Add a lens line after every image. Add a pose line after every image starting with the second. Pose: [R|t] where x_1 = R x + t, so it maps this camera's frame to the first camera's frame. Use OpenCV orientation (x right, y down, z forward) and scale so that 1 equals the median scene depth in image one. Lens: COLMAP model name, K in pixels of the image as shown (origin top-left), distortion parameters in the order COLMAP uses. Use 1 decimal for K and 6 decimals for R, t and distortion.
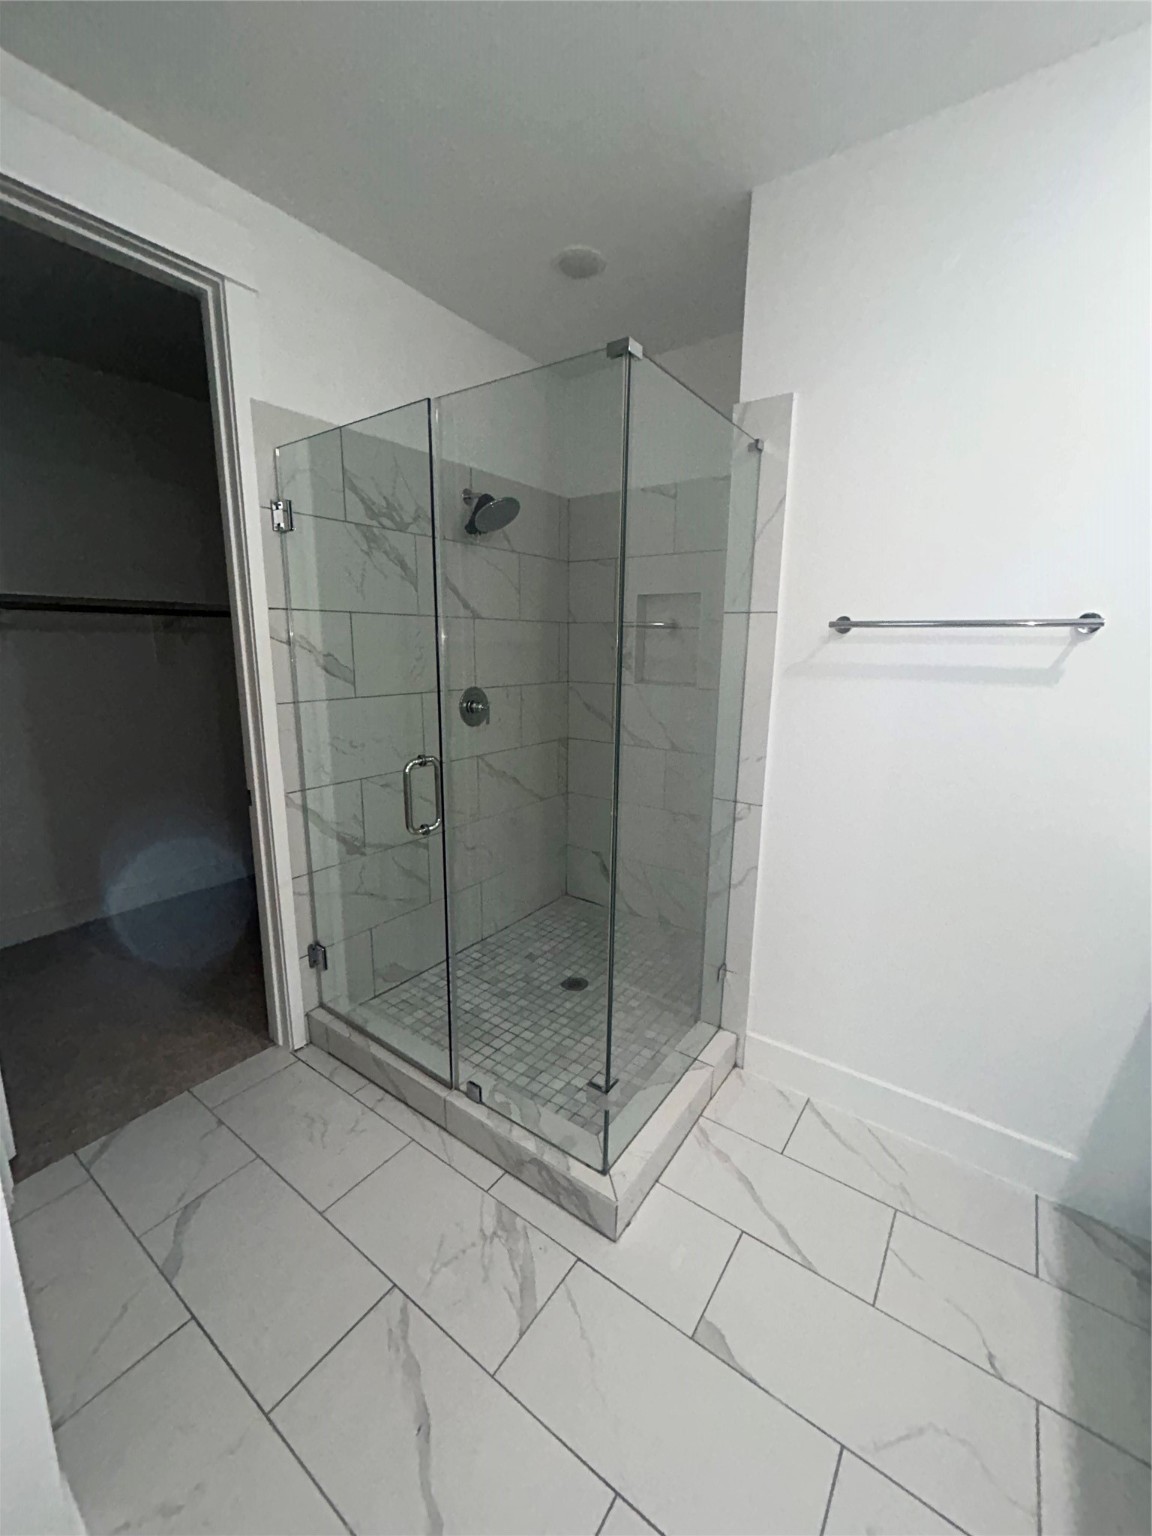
lens RADIAL K [[616.5, 0, 577.1], [0, 616.5, 768.0], [0, 0, 1]] dist [-0.001336, 0.000526]
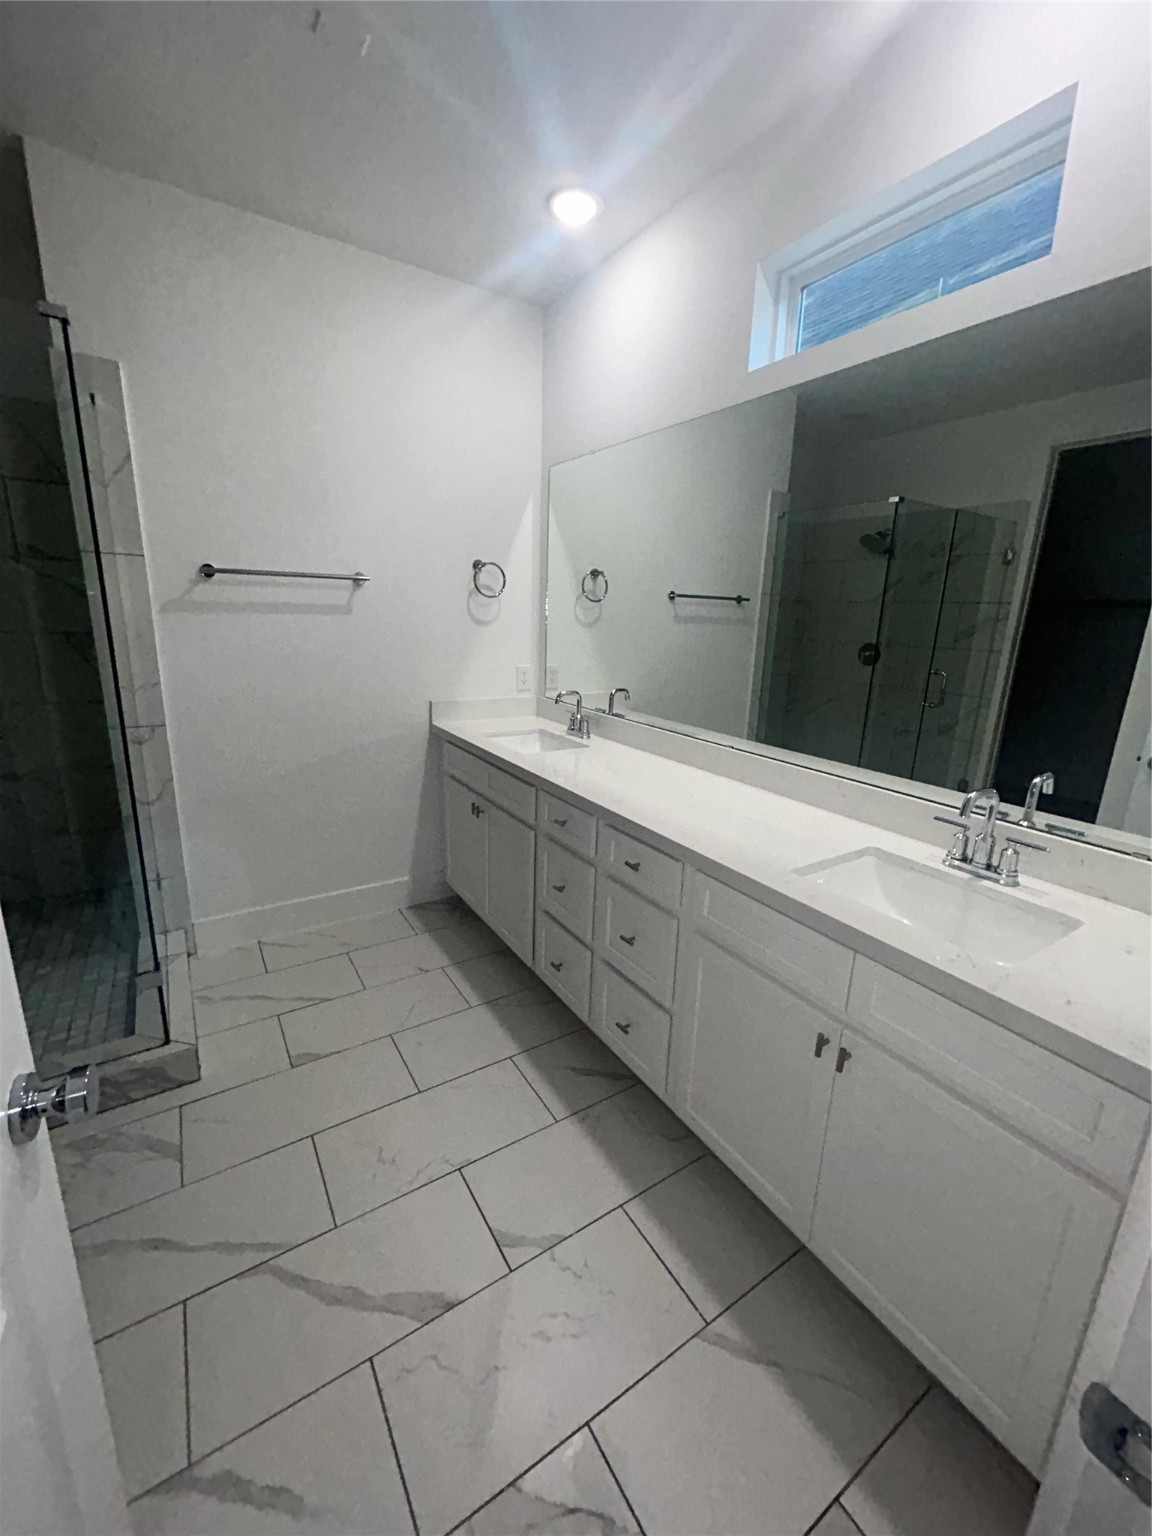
lens RADIAL K [[616.5, 0, 577.1], [0, 616.5, 768.0], [0, 0, 1]] dist [-0.001336, 0.000526]
pose [[0.365776, -0.228317, 0.902263, -0.584908], [0.157041, 0.970683, 0.181966, 0.059949], [-0.917358, 0.075134, 0.390908, -0.196266]]
